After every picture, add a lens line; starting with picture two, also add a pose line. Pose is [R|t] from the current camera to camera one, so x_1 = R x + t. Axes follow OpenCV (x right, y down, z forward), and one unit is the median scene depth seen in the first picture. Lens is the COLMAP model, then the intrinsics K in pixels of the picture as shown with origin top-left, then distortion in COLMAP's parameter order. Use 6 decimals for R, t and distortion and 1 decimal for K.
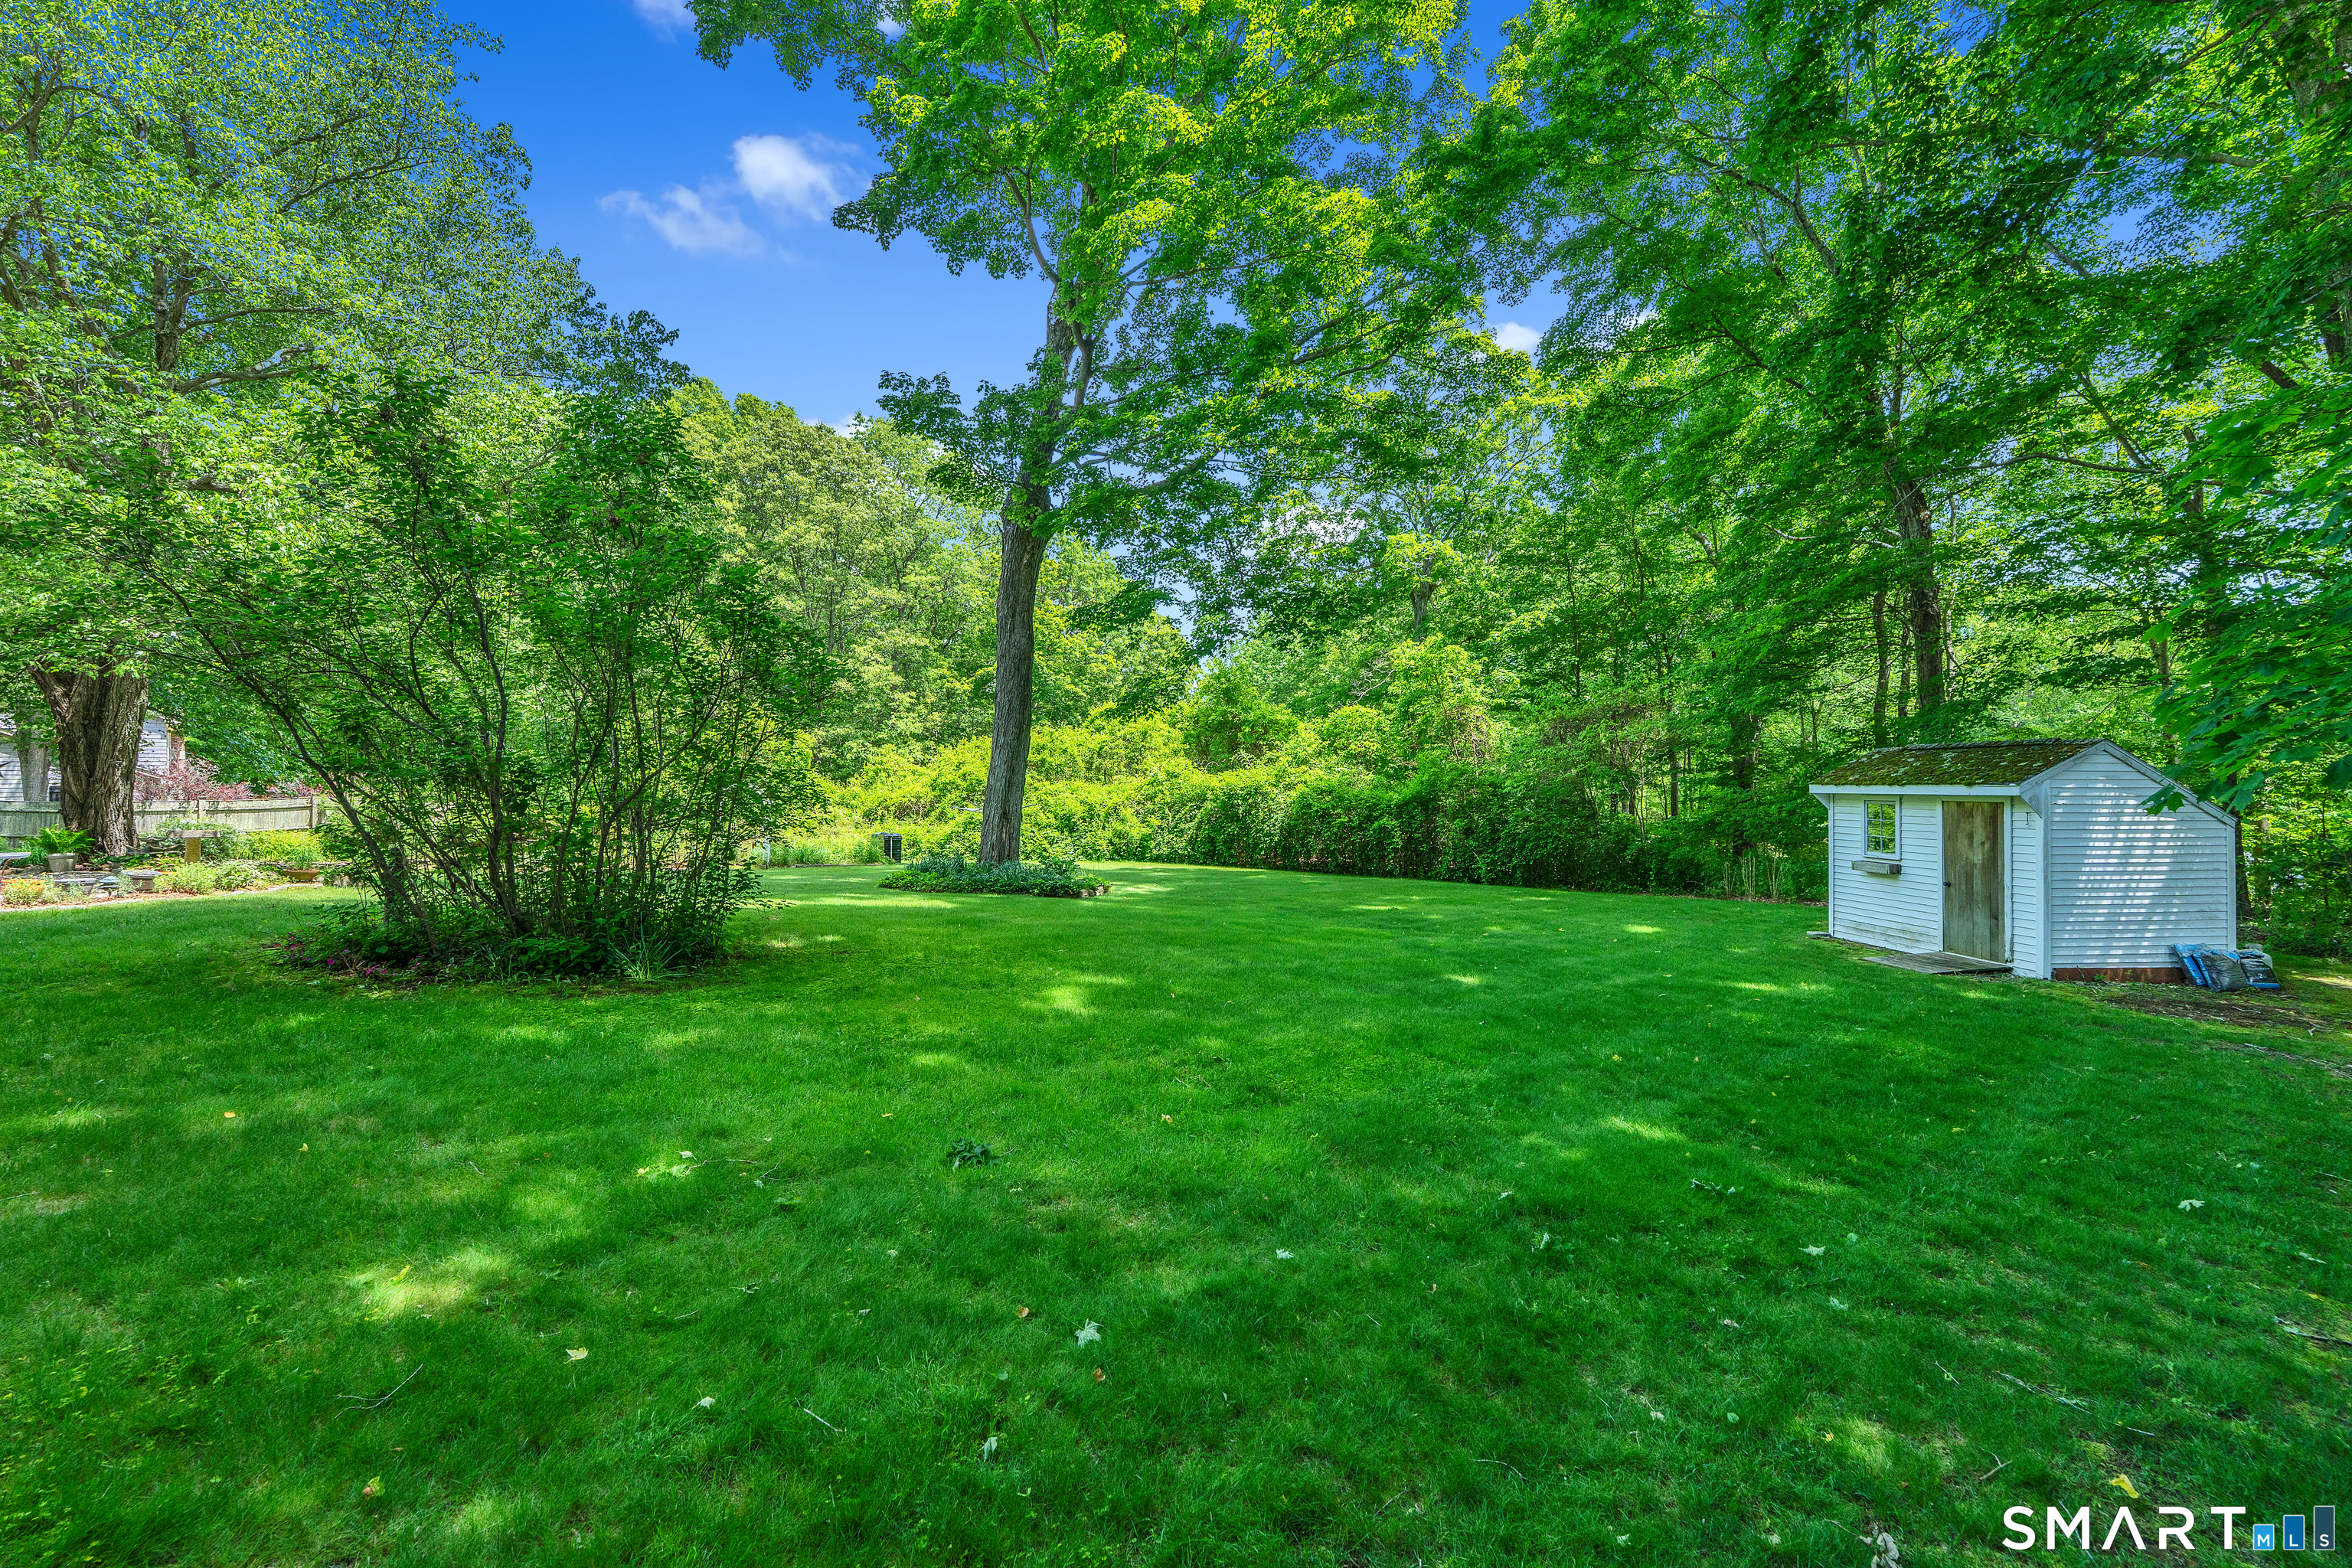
lens RADIAL K [[1072.9, 0, 1177.2], [0, 1072.9, 783.4], [0, 0, 1]] dist [-0.000800, -0.000661]
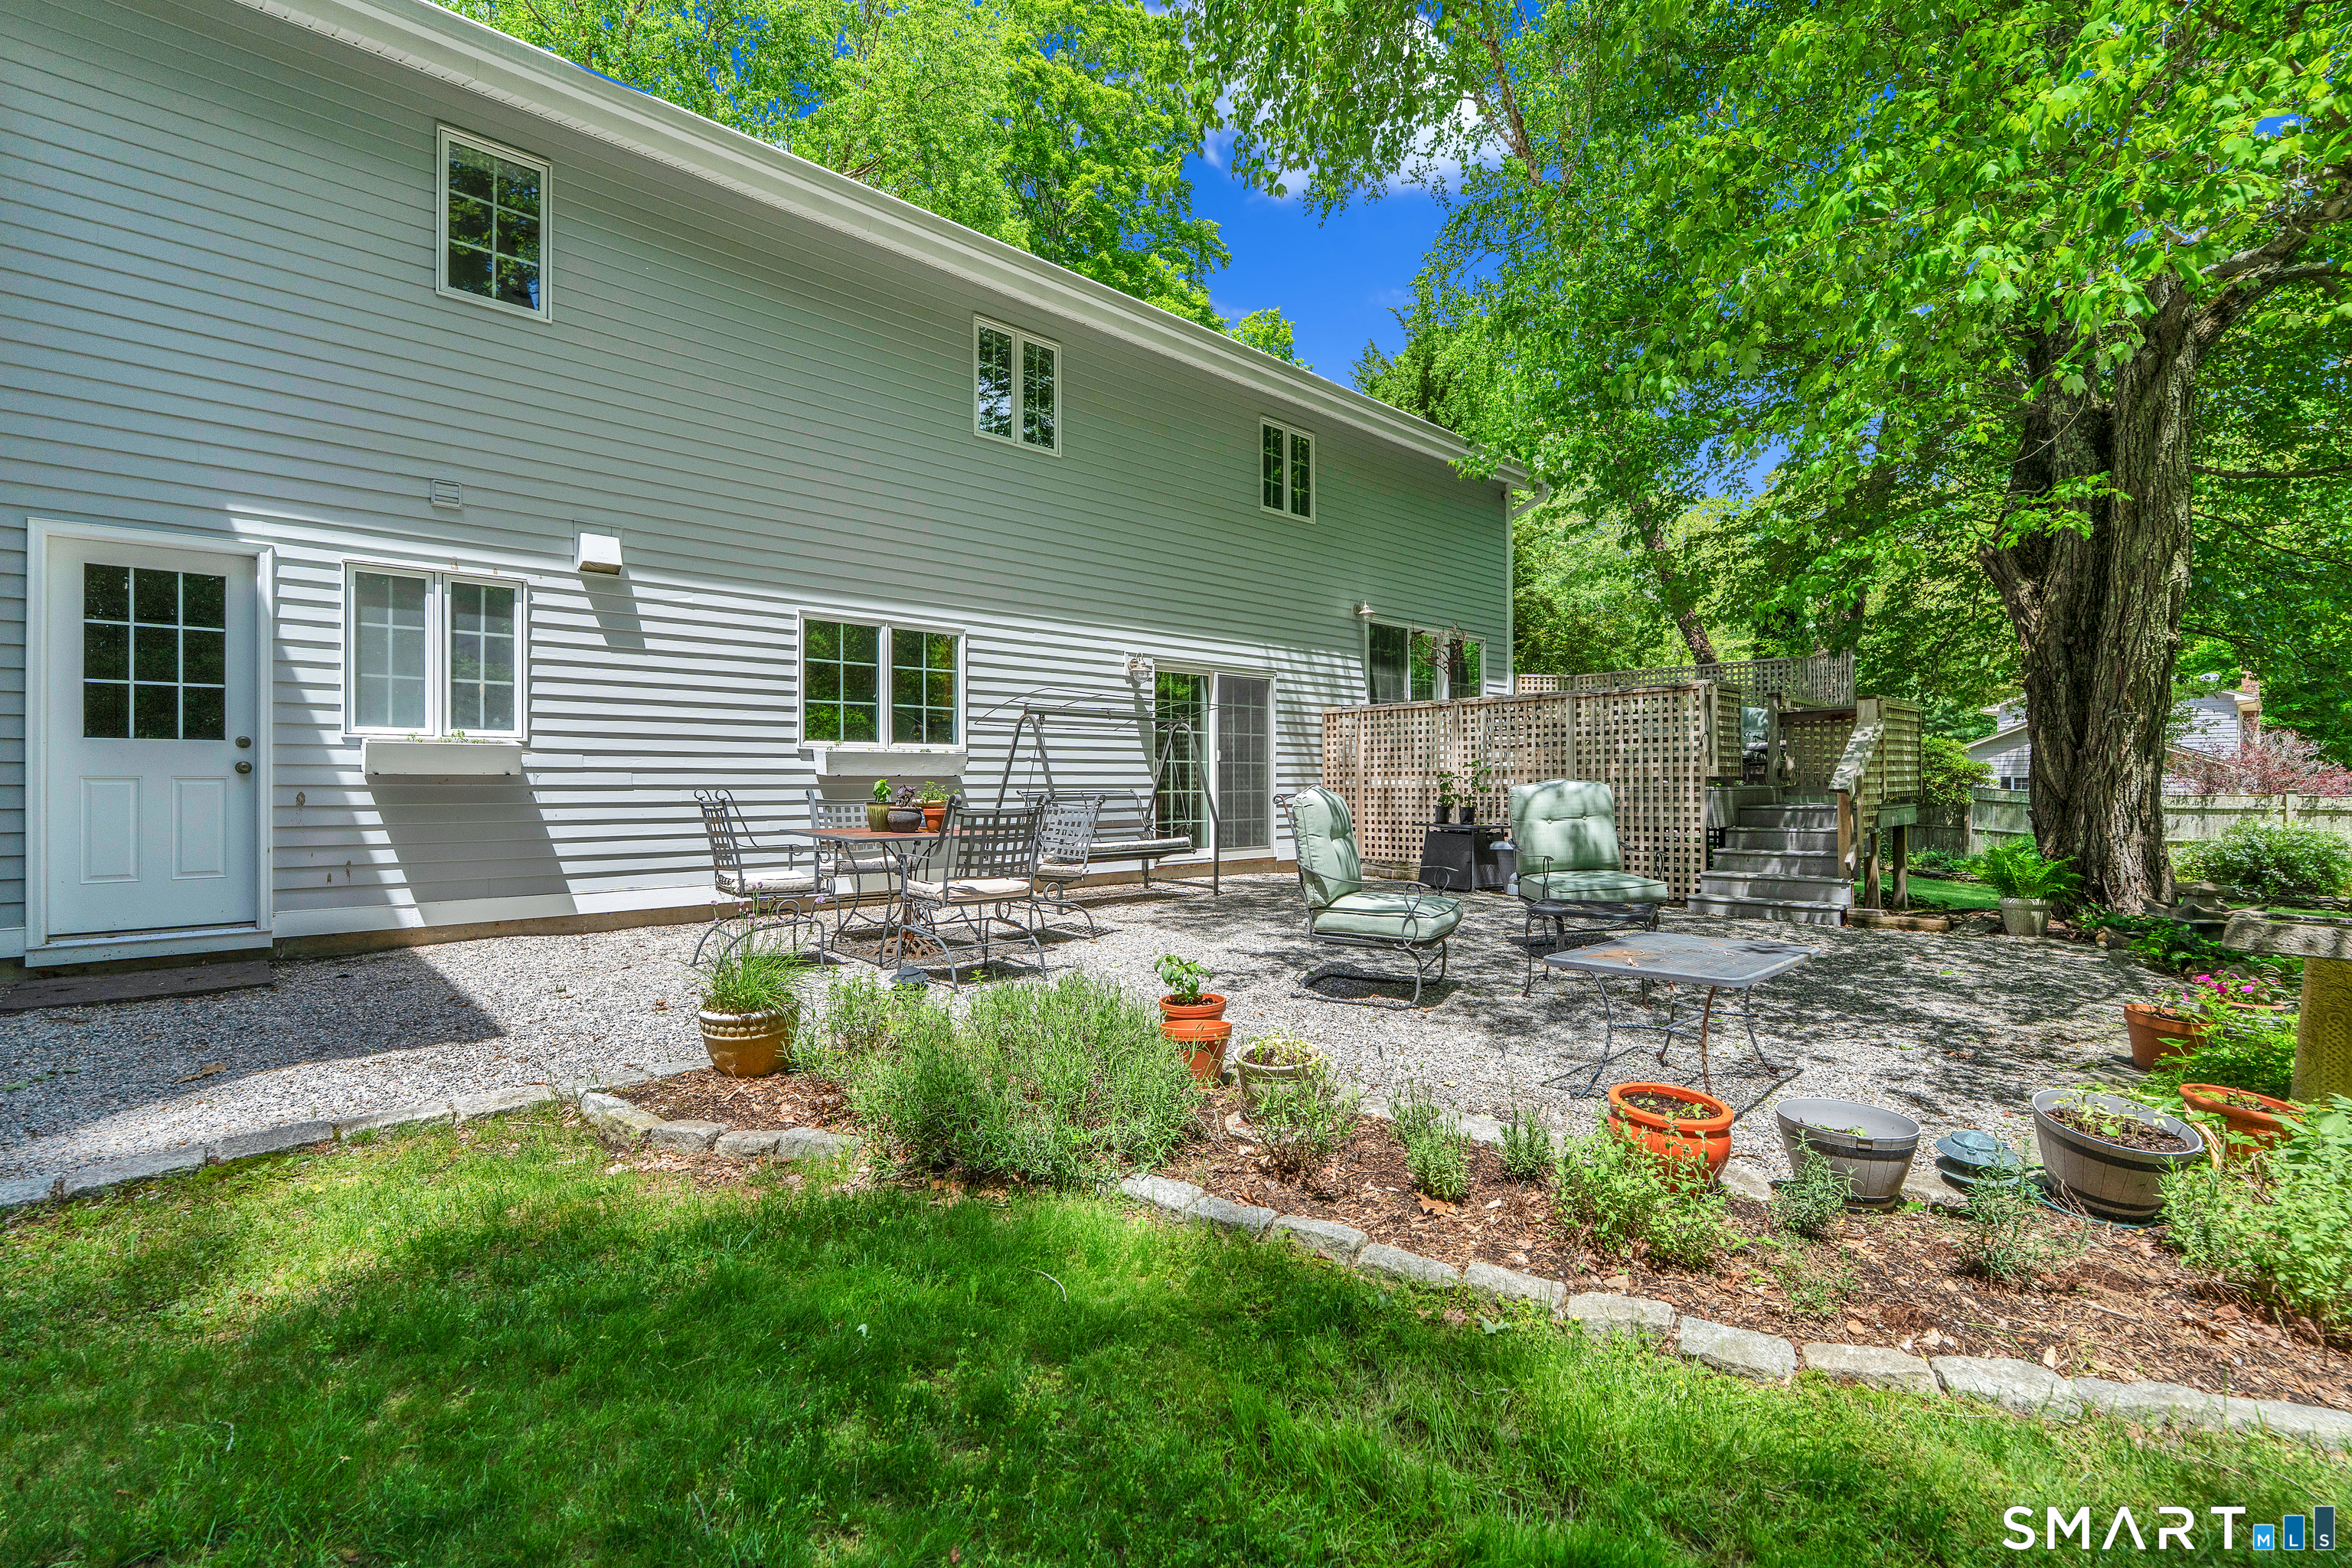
lens RADIAL K [[1072.9, 0, 1190.4], [0, 1072.9, 772.0], [0, 0, 1]] dist [-0.000800, -0.000661]
pose [[0.040206, -0.006684, -0.999169, -0.274802], [0.003817, 0.999971, -0.006536, 0.003533], [0.999184, -0.003551, 0.040230, 0.292854]]
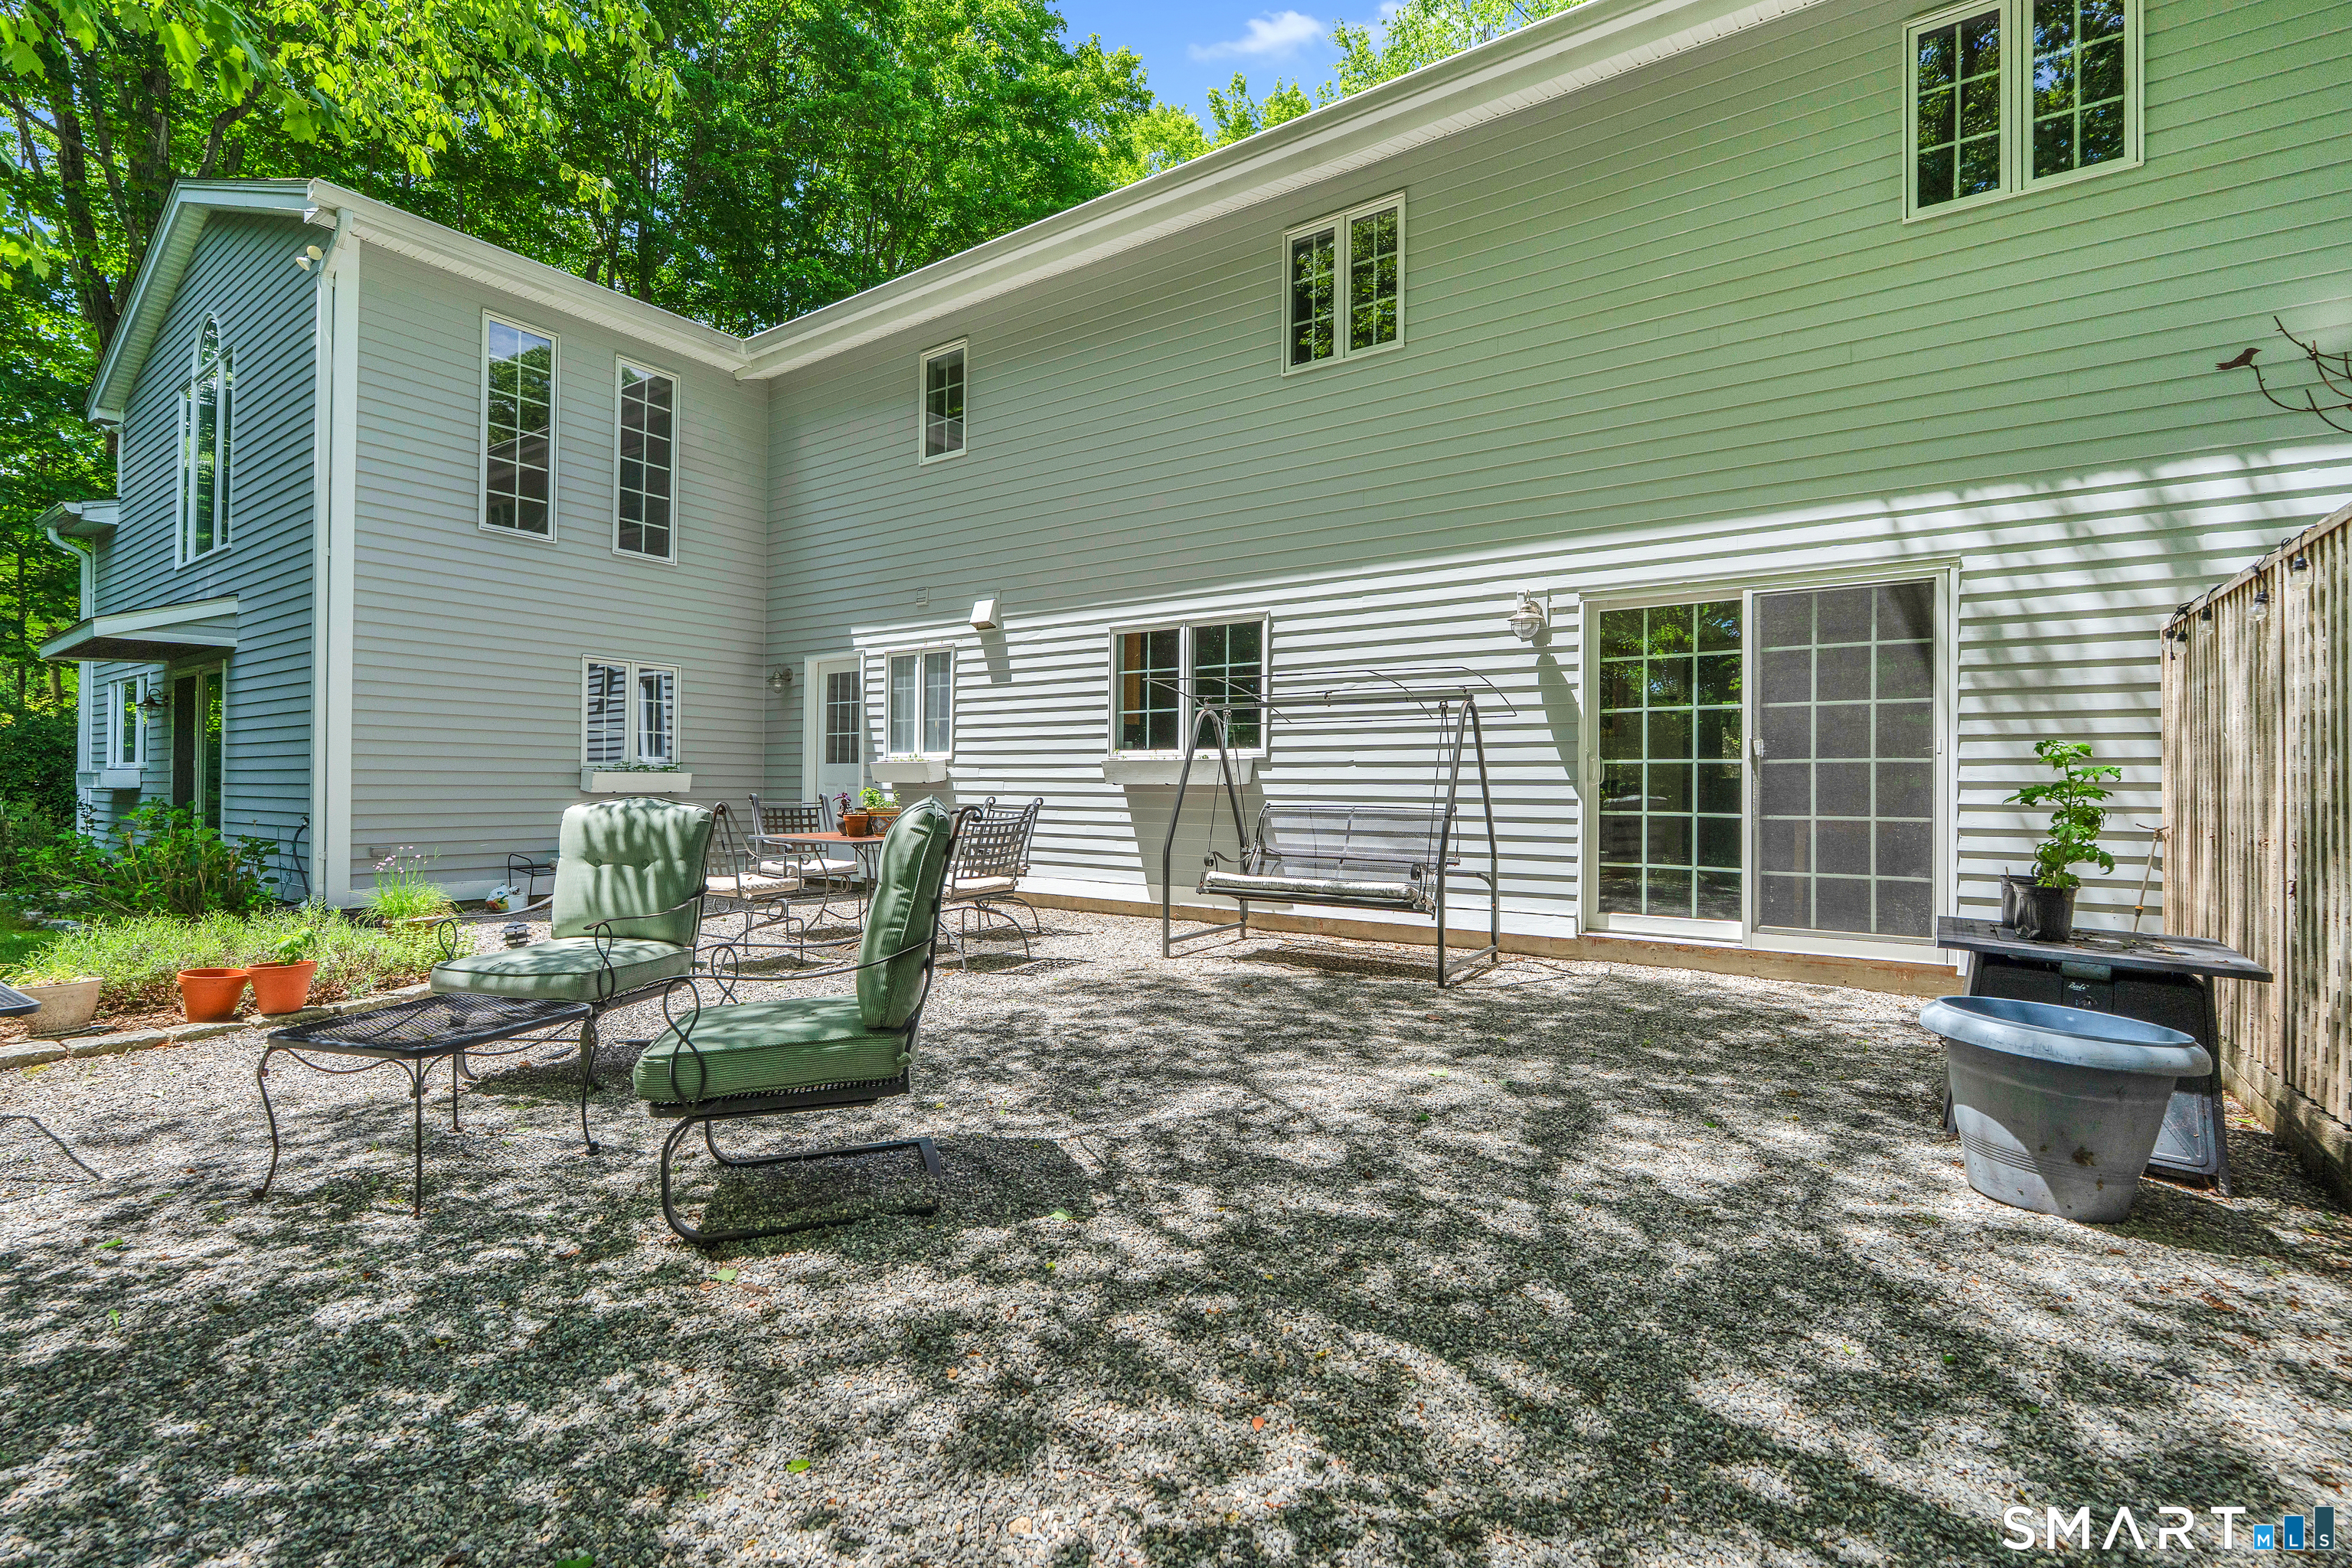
lens RADIAL K [[1072.9, 0, 1178.8], [0, 1072.9, 787.2], [0, 0, 1]] dist [-0.000800, -0.000661]
pose [[-0.975784, -0.001330, -0.218733, -0.437964], [-0.002330, 0.999988, 0.004312, 0.002345], [0.218725, 0.004717, -0.975775, 0.431887]]
